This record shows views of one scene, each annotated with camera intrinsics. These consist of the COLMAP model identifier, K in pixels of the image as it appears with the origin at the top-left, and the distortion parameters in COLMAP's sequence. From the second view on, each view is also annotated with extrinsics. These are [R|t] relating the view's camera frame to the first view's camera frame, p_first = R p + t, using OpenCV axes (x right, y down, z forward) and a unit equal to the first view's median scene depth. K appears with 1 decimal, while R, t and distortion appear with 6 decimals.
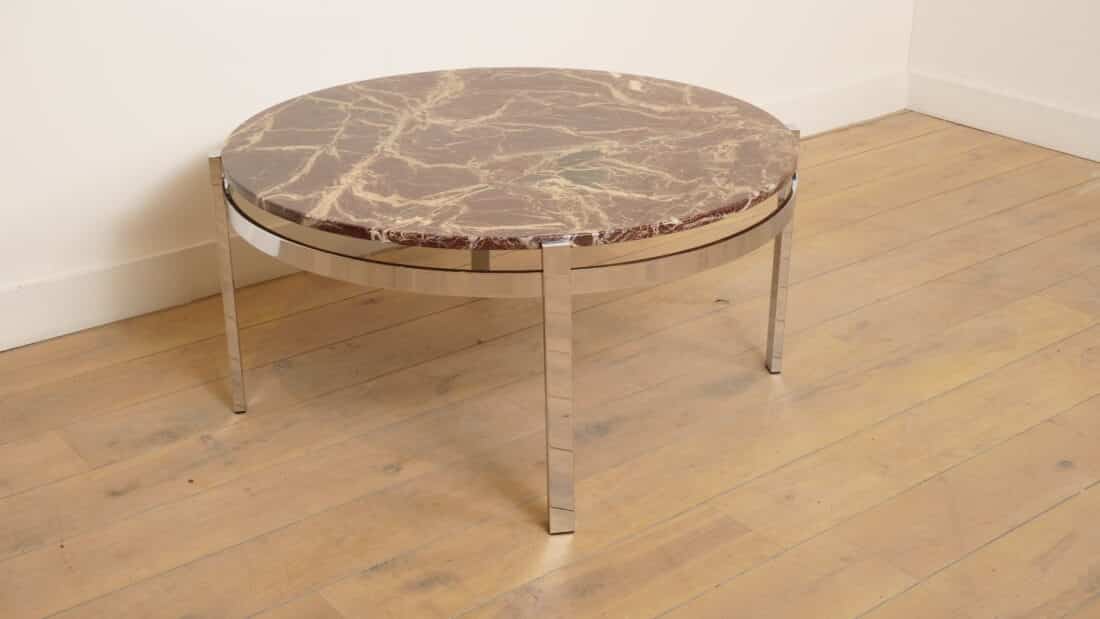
lens RADIAL K [[1459.4, 0, 550.0], [0, 1459.4, 309.5], [0, 0, 1]] dist [-0.008308, -0.028031]
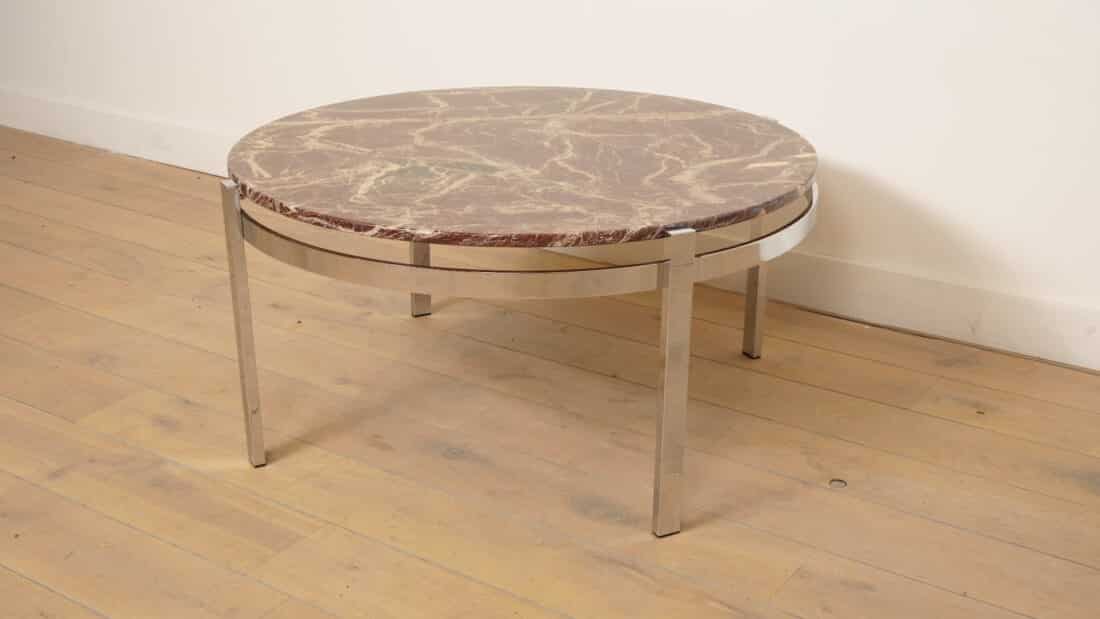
lens RADIAL K [[1357.3, 0, 550.0], [0, 1357.3, 309.5], [0, 0, 1]] dist [-0.007581, -0.015402]
pose [[0.298663, 0.350239, -0.887768, 0.971965], [-0.389689, 0.893898, 0.221558, -0.268534], [0.871173, 0.279782, 0.403459, 0.797775]]
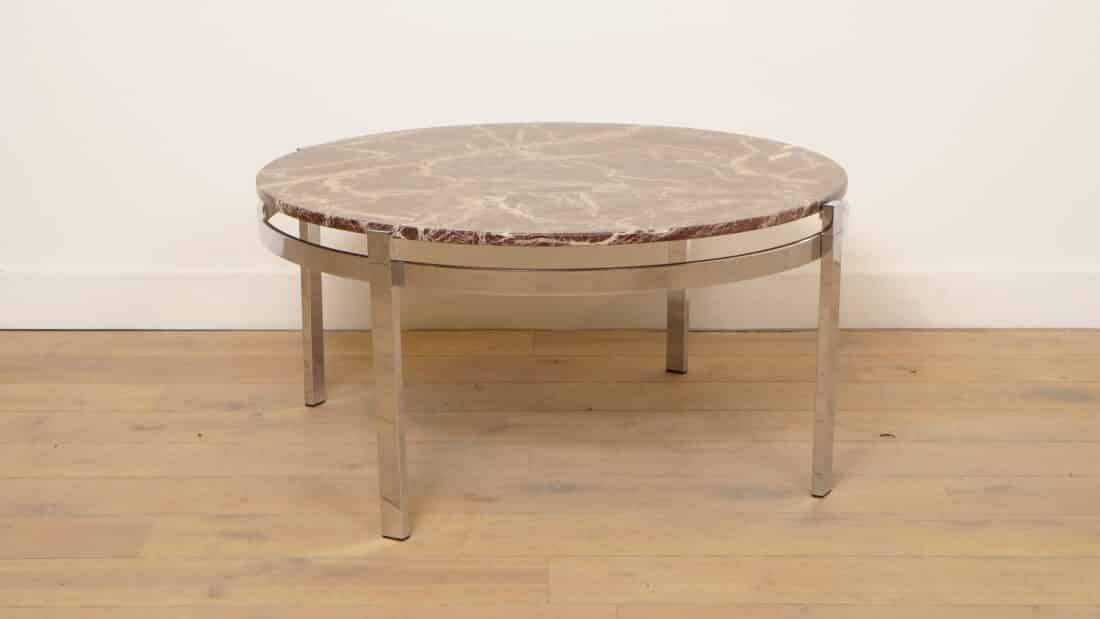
lens RADIAL K [[2061.1, 0, 550.0], [0, 2061.1, 309.5], [0, 0, 1]] dist [-0.006228, -0.072884]
pose [[0.783810, 0.159849, -0.600075, 0.952072], [-0.250770, 0.965486, -0.070365, 0.079257], [0.568117, 0.205634, 0.796843, -0.085114]]
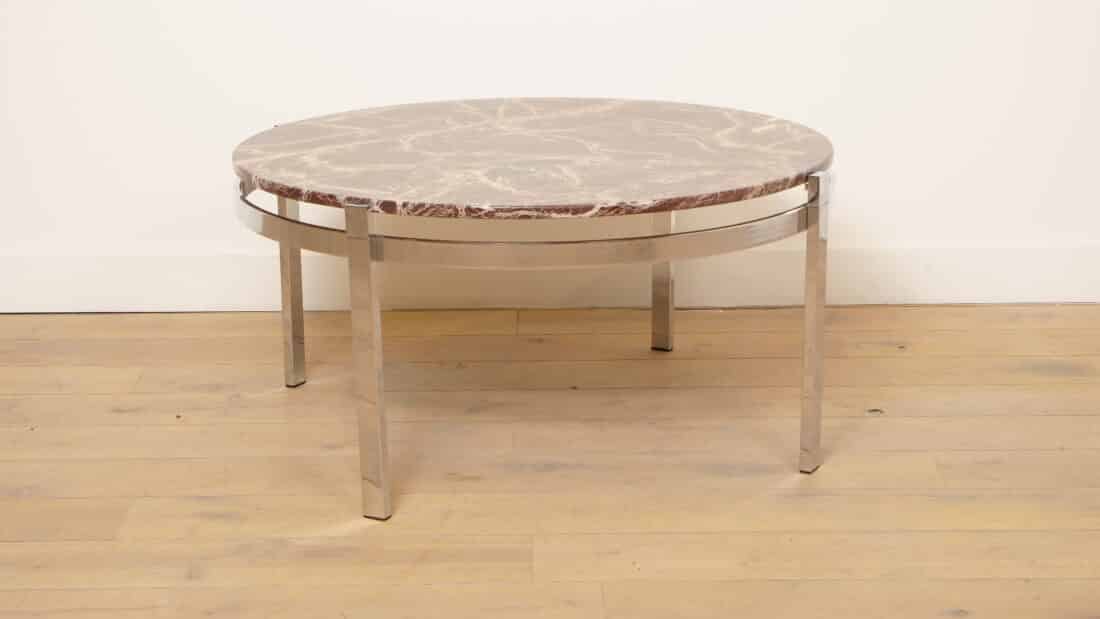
lens RADIAL K [[2061.1, 0, 550.0], [0, 2061.1, 309.5], [0, 0, 1]] dist [-0.006228, -0.072884]
pose [[0.788519, 0.156261, -0.594828, 0.942453], [-0.242315, 0.967884, -0.066956, 0.086732], [0.565262, 0.196932, 0.801060, -0.060894]]
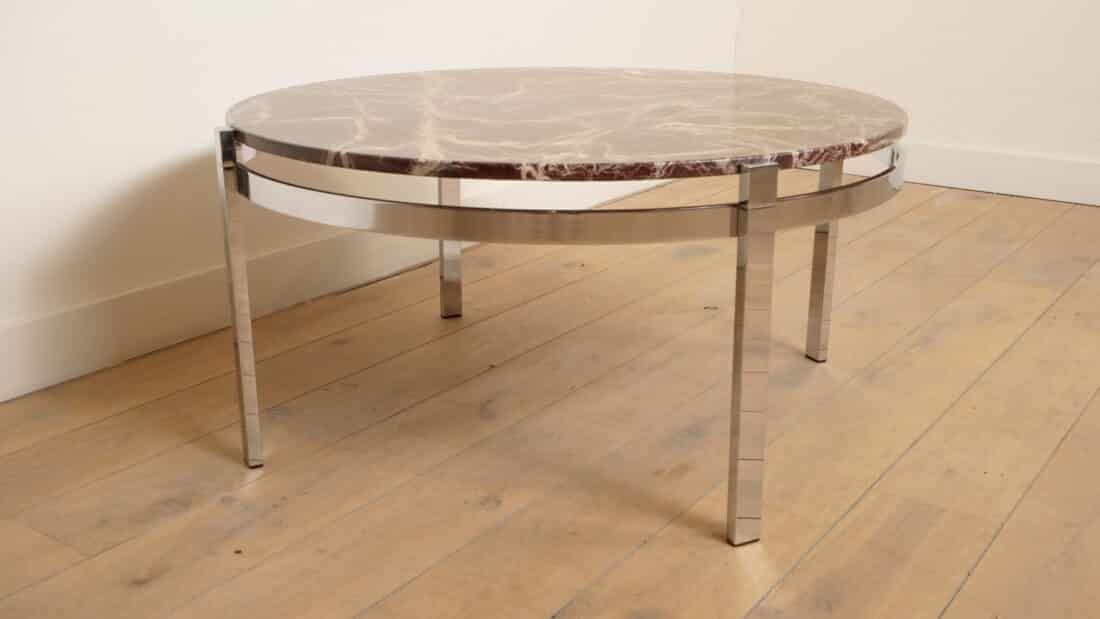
lens RADIAL K [[1180.0, 0, 550.0], [0, 1180.0, 309.5], [0, 0, 1]] dist [0.006834, 0.013393]
pose [[0.957801, -0.085004, 0.274576, -0.279134], [0.113454, 0.989511, -0.089425, 0.075182], [-0.264094, 0.116803, 0.957398, 0.408112]]
